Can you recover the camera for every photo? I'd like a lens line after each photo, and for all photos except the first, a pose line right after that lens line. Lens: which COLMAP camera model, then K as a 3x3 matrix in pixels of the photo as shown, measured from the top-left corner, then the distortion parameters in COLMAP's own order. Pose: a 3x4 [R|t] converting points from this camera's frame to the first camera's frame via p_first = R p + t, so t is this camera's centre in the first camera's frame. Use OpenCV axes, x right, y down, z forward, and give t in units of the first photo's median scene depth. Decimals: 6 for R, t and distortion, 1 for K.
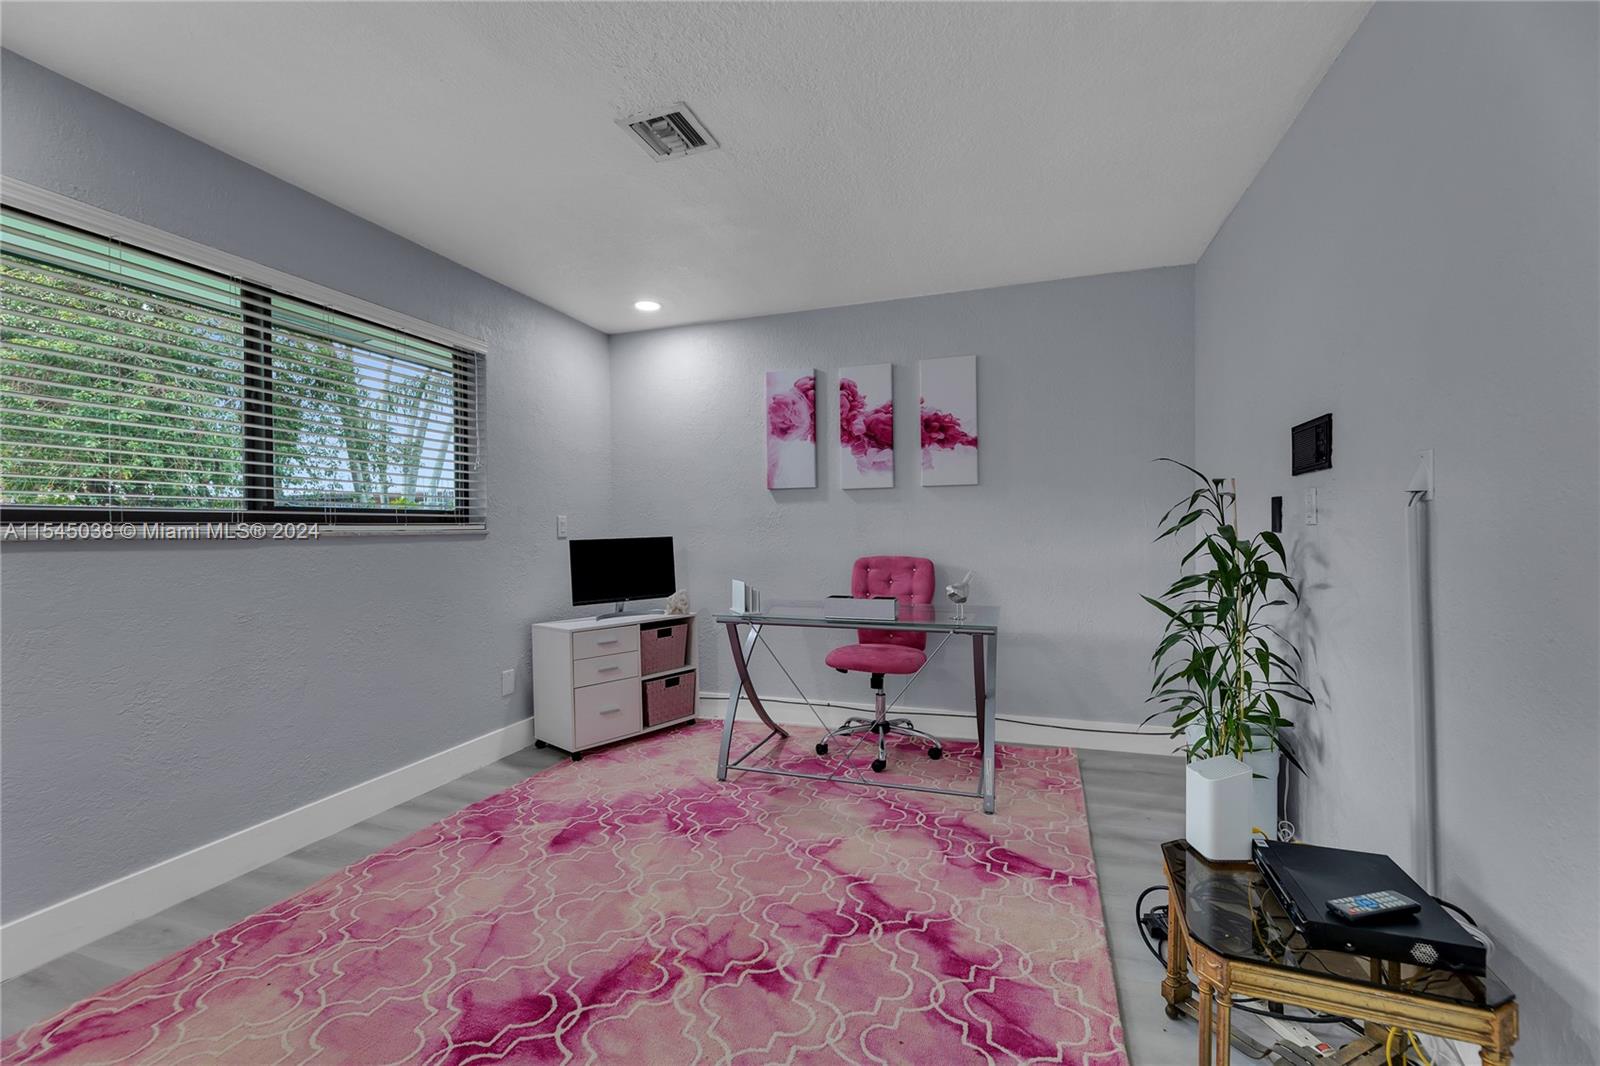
lens RADIAL K [[660.8, 0, 792.8], [0, 660.8, 531.1], [0, 0, 1]] dist [-0.000093, 0.000030]
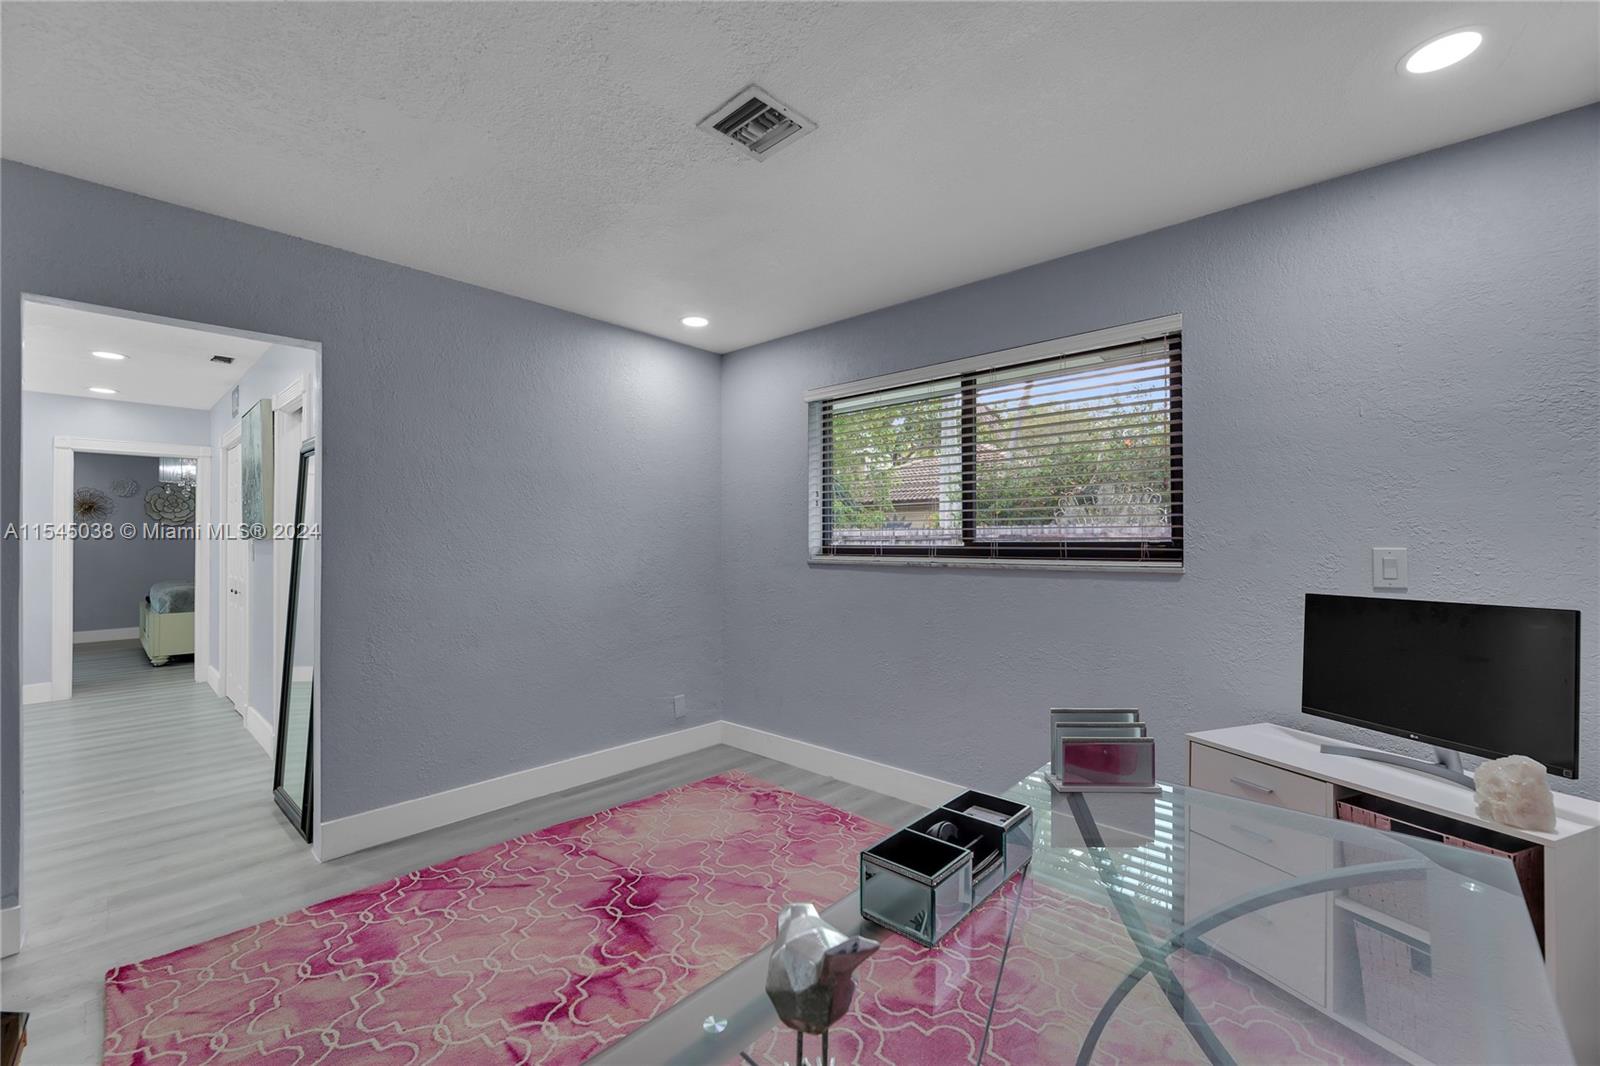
lens RADIAL K [[663.0, 0, 808.1], [0, 663.0, 528.2], [0, 0, 1]] dist [-0.024285, -0.000036]
pose [[-0.404271, -0.012765, -0.914550, 0.688339], [-0.006510, 0.999917, -0.011078, -0.065863], [0.914616, 0.001475, -0.404321, 1.677817]]
